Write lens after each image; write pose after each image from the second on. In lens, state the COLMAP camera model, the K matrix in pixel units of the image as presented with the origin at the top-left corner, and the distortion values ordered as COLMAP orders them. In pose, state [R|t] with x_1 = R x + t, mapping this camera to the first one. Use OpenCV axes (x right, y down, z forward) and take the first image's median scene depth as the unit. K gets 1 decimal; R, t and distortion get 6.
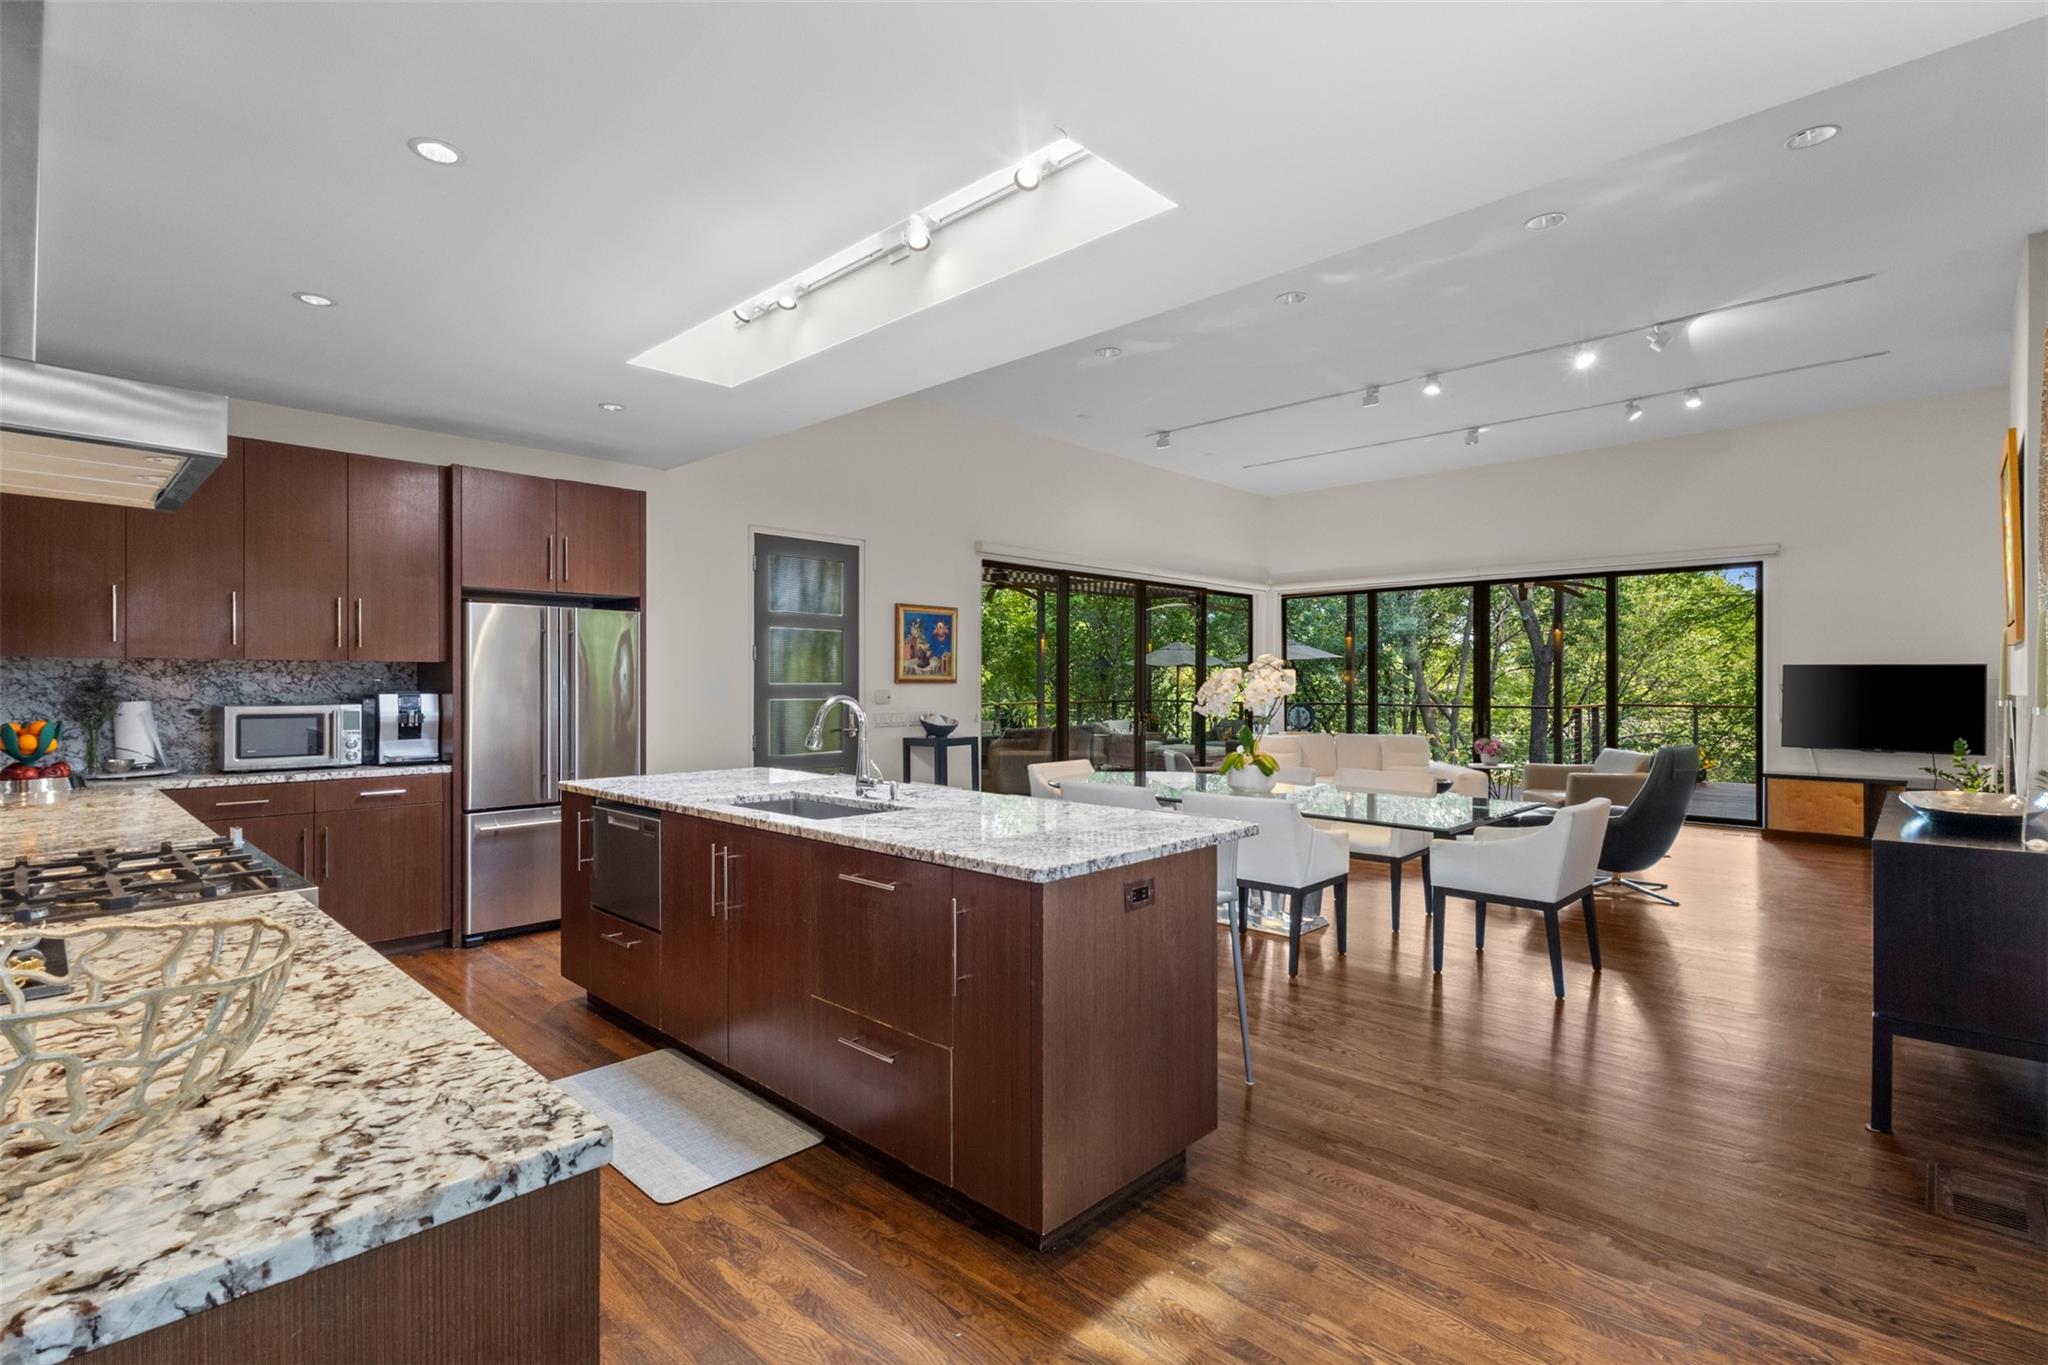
lens RADIAL K [[948.6, 0, 1023.5], [0, 948.6, 679.8], [0, 0, 1]] dist [0.003933, -0.000631]
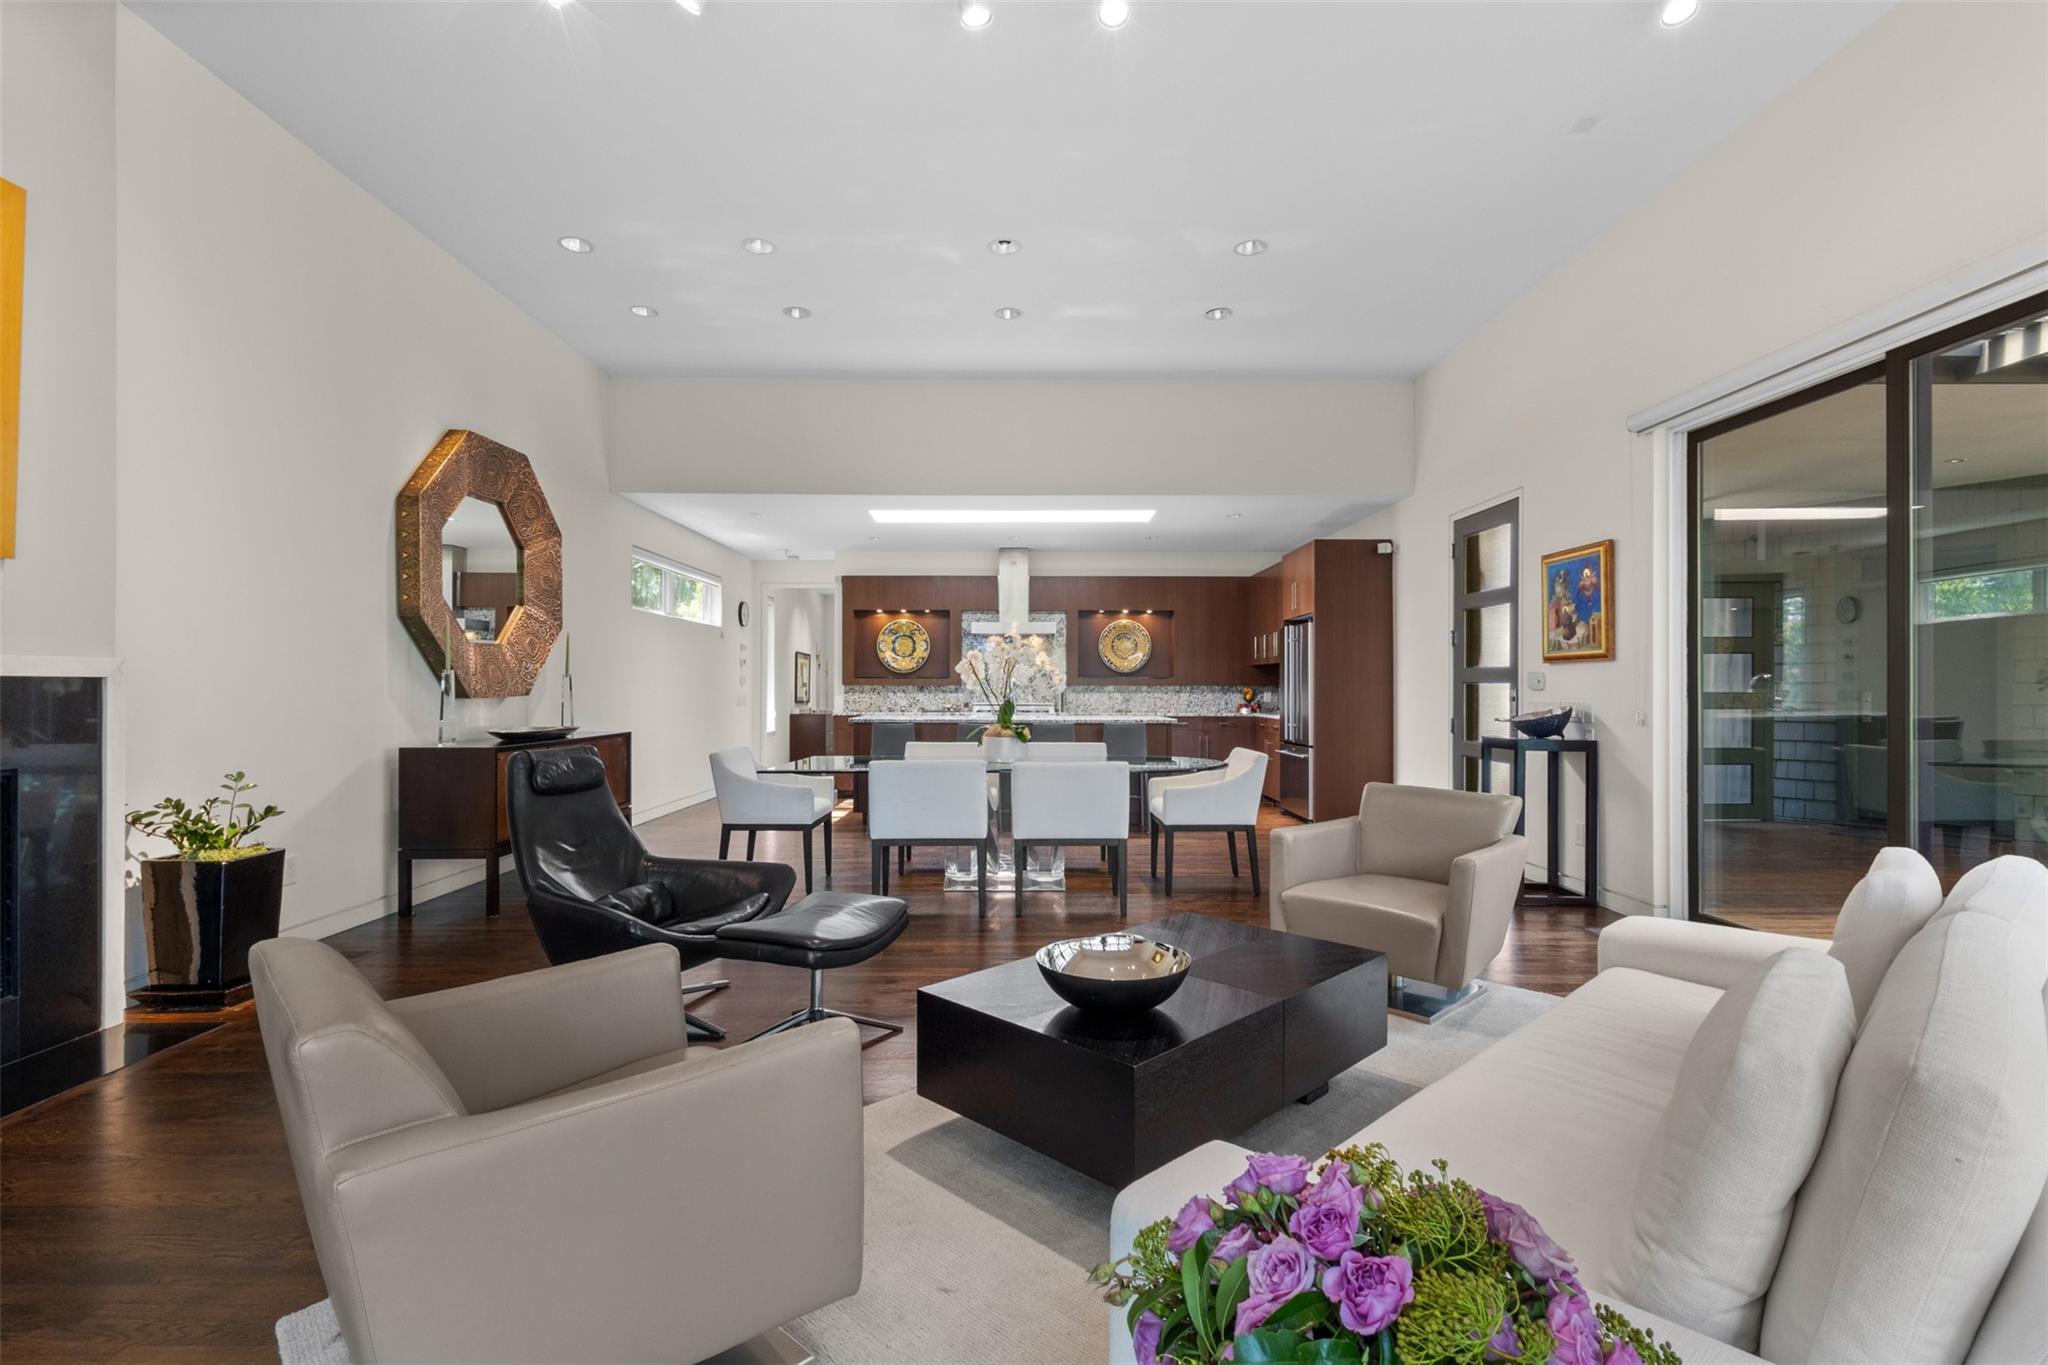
lens RADIAL K [[948.6, 0, 1029.3], [0, 948.6, 687.5], [0, 0, 1]] dist [0.003933, -0.000631]
pose [[-0.711060, -0.002528, -0.703127, 1.106180], [0.000215, 0.999993, -0.003813, 0.041712], [0.703132, -0.002863, -0.711054, 2.028311]]
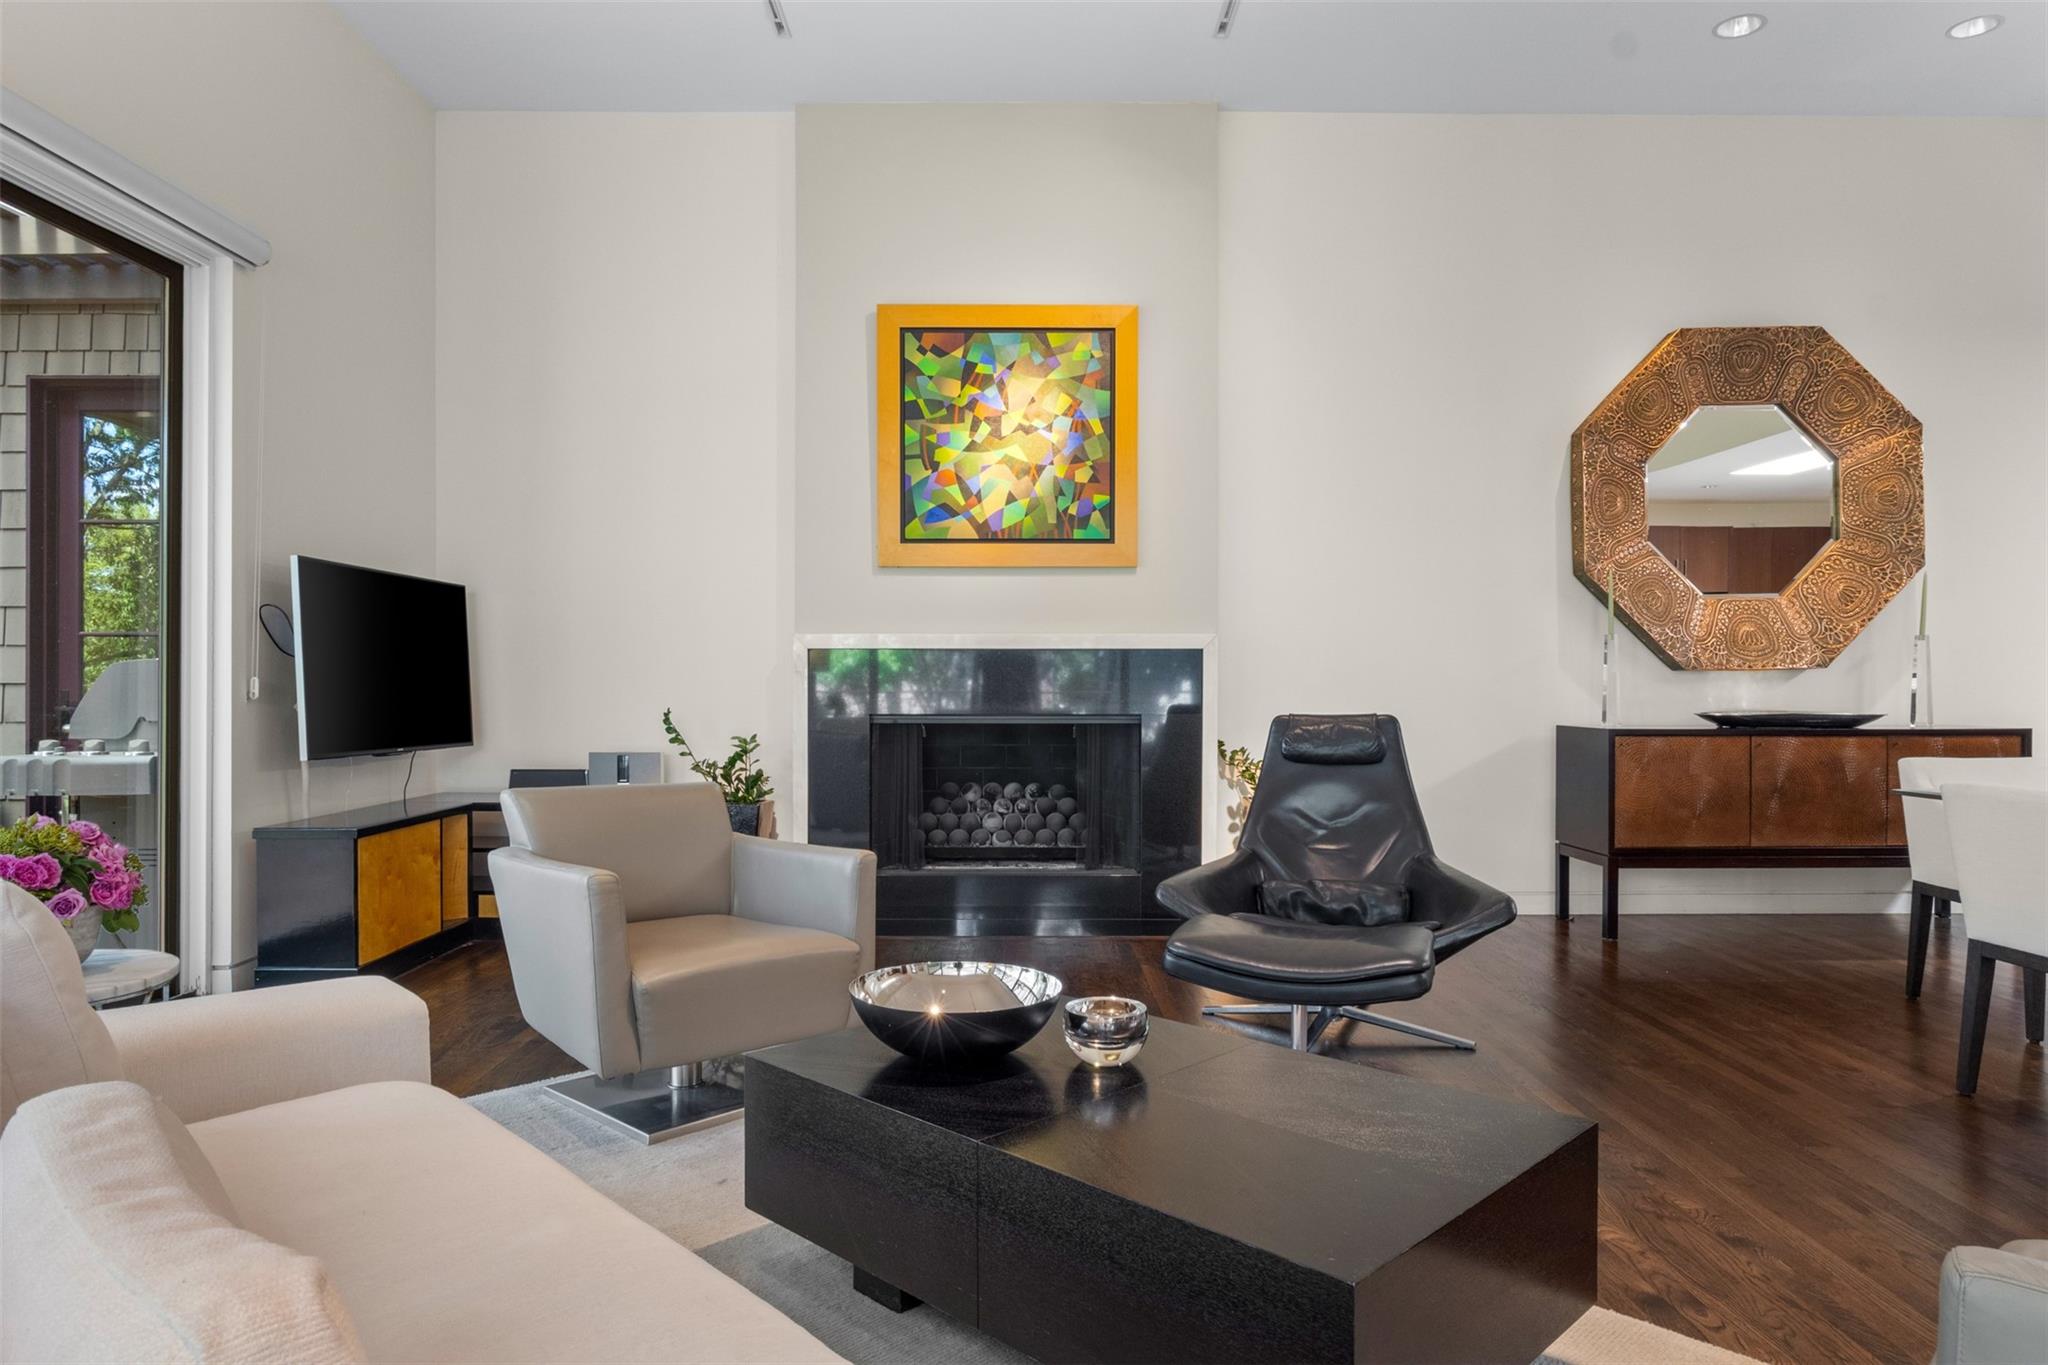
lens RADIAL K [[1272.1, 0, 1010.3], [0, 1272.1, 684.5], [0, 0, 1]] dist [-0.000599, 0.005041]
pose [[-0.699909, -0.003007, 0.714225, 0.360183], [-0.002704, 0.999995, 0.001561, 0.063658], [-0.714226, -0.000838, -0.699914, 2.033551]]
